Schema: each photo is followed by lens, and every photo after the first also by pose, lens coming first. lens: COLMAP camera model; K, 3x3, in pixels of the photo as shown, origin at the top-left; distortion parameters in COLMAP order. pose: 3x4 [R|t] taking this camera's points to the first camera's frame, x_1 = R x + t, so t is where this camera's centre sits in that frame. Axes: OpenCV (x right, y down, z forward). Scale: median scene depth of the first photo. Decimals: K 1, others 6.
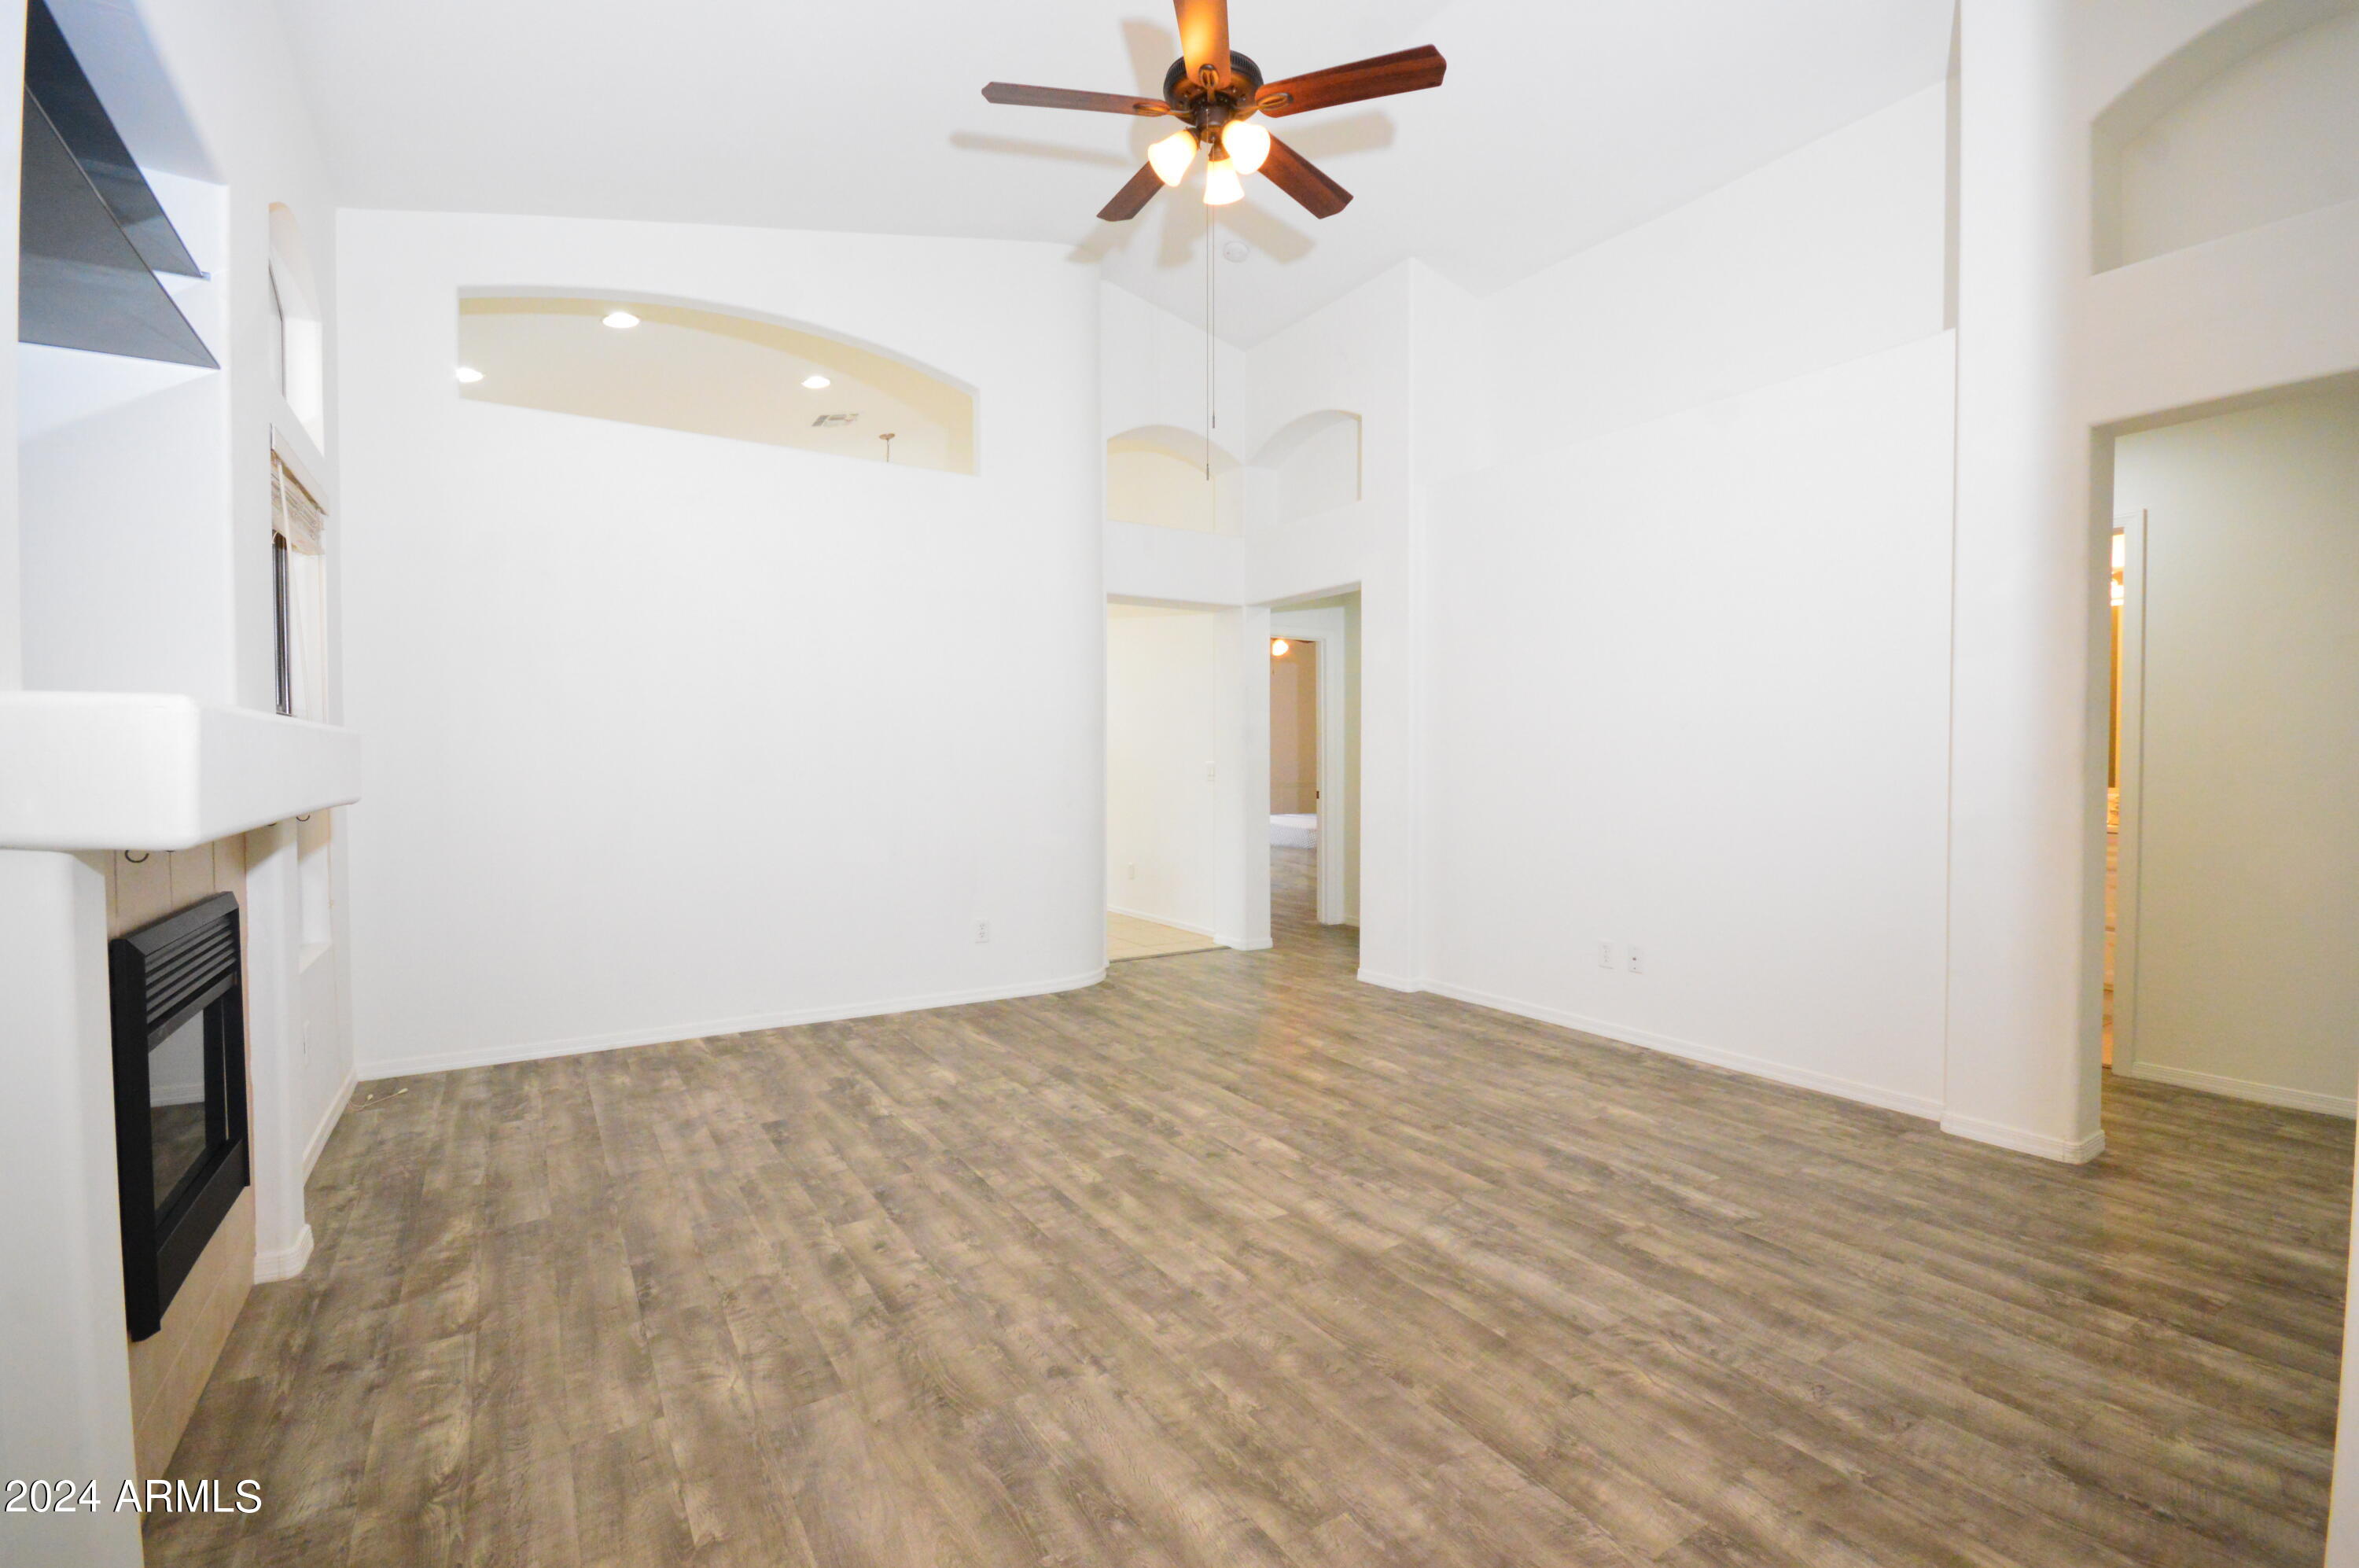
lens RADIAL K [[1052.6, 0, 1180.3], [0, 1052.6, 784.1], [0, 0, 1]] dist [-0.002714, -0.009074]
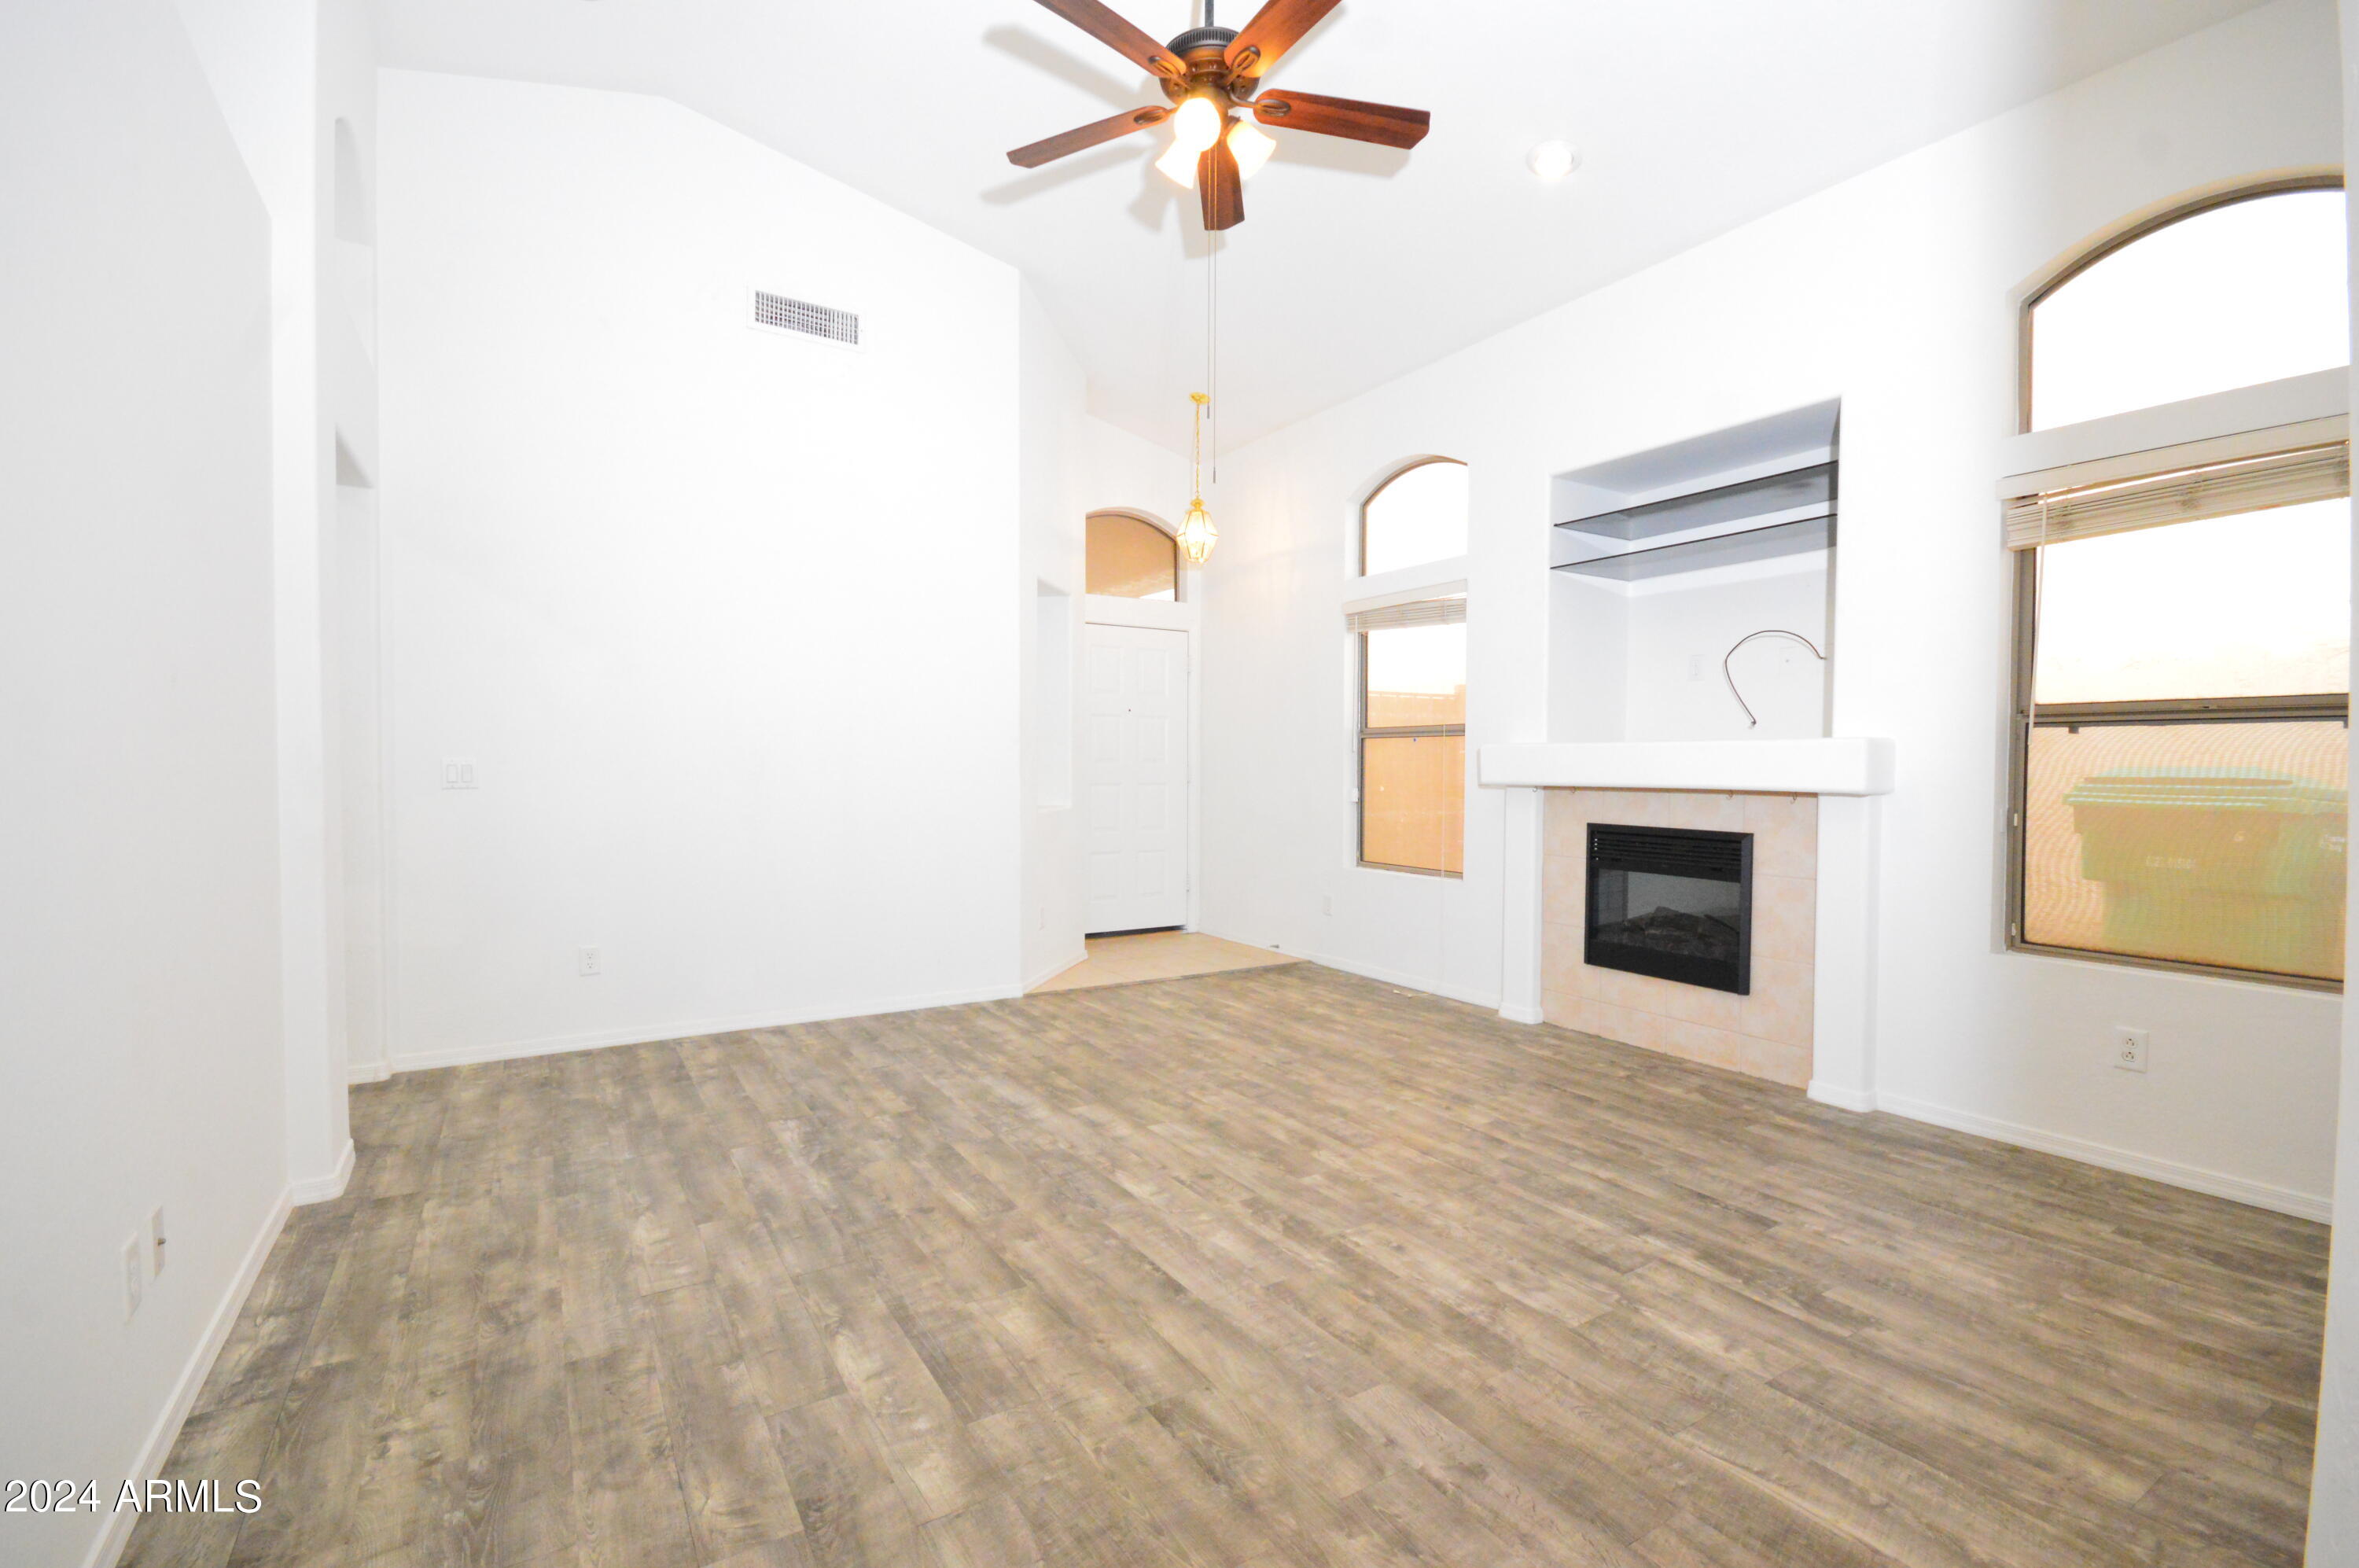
lens RADIAL K [[1052.6, 0, 1176.7], [0, 1052.6, 781.0], [0, 0, 1]] dist [-0.002714, -0.009074]
pose [[-0.999926, -0.002136, 0.012002, 0.047948], [-0.001663, 0.999228, 0.039260, -0.040840], [-0.012077, 0.039237, -0.999157, 1.976198]]
